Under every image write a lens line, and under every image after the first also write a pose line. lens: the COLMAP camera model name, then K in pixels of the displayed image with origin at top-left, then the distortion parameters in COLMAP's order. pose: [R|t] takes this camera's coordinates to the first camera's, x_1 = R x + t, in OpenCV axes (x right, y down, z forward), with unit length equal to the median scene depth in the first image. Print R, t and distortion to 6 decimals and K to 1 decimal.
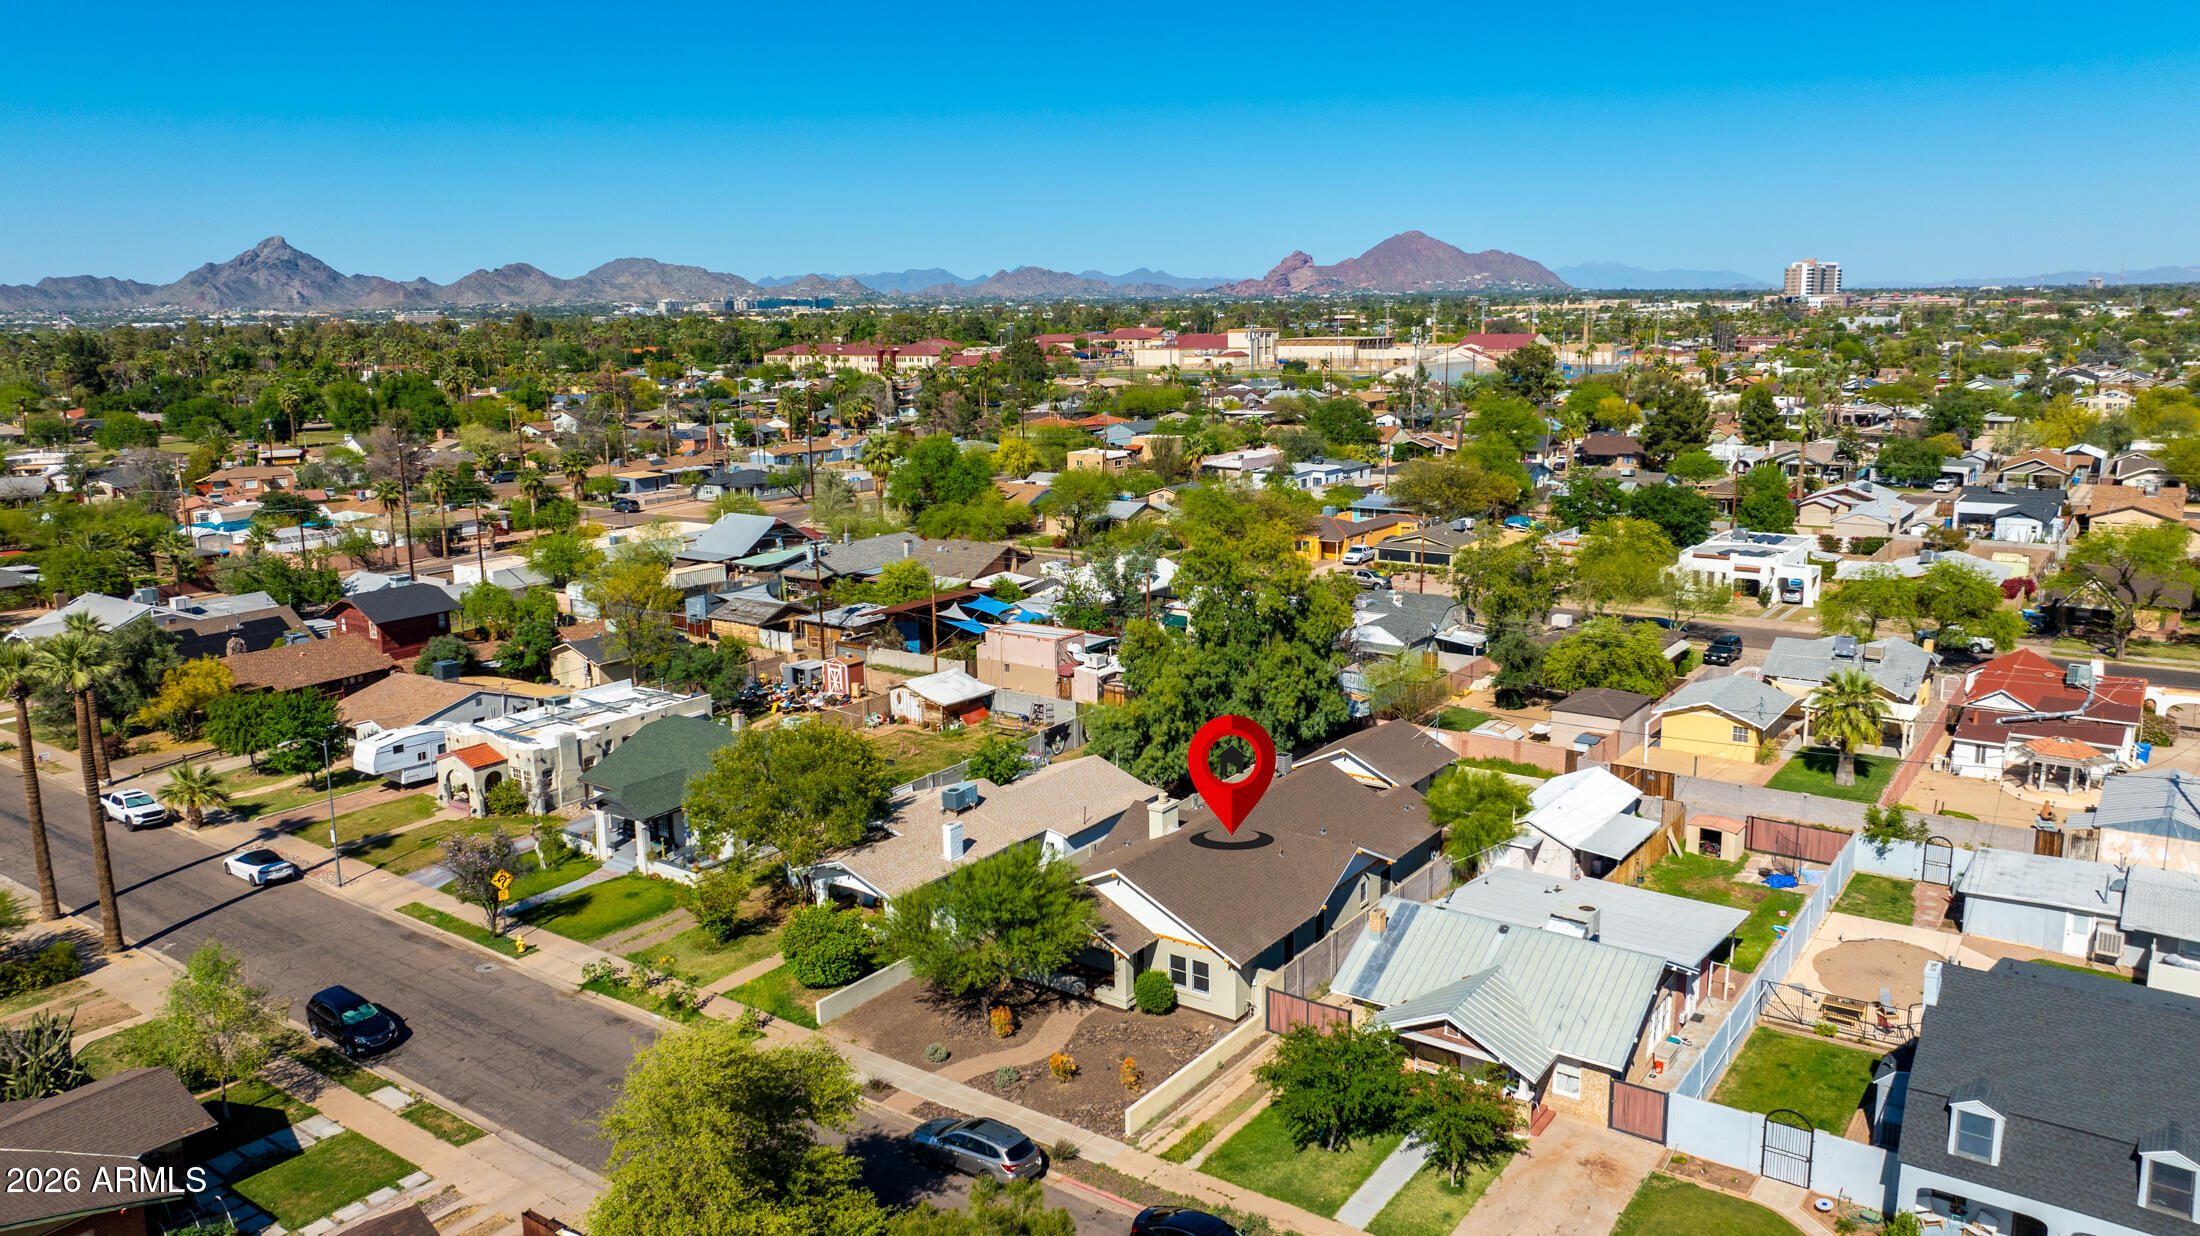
lens RADIAL K [[1546.3, 0, 1109.4], [0, 1546.3, 610.9], [0, 0, 1]] dist [-0.036998, 0.031599]
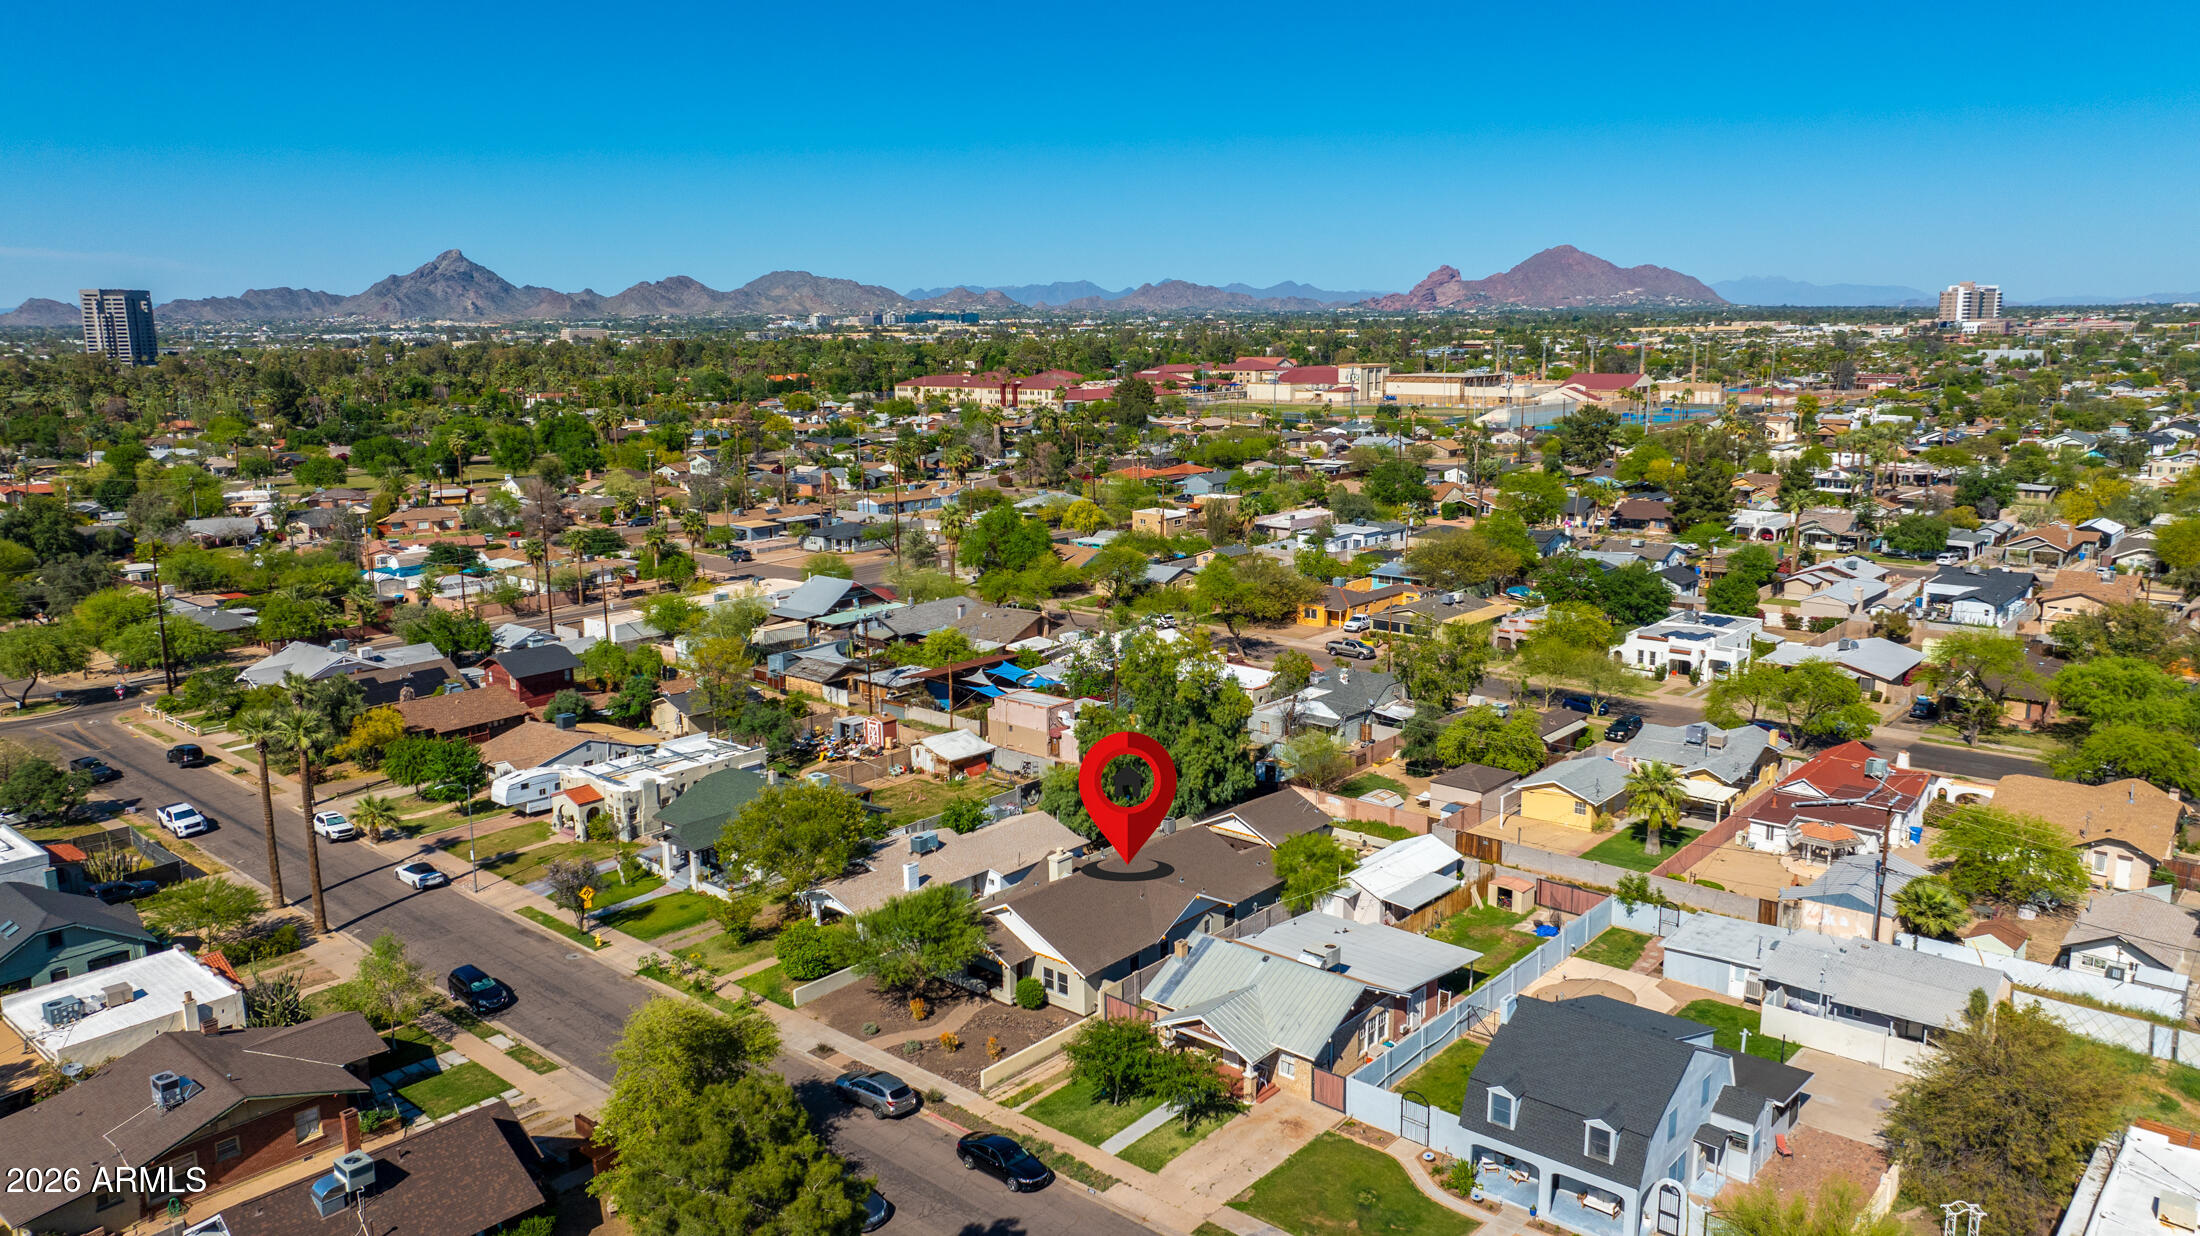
lens RADIAL K [[1546.3, 0, 1110.3], [0, 1546.3, 623.2], [0, 0, 1]] dist [-0.036998, 0.031599]
pose [[0.995691, 0.021866, -0.090114, 0.147046], [-0.021791, 0.999761, 0.001814, -0.061501], [0.090132, 0.000158, 0.995930, -0.256782]]
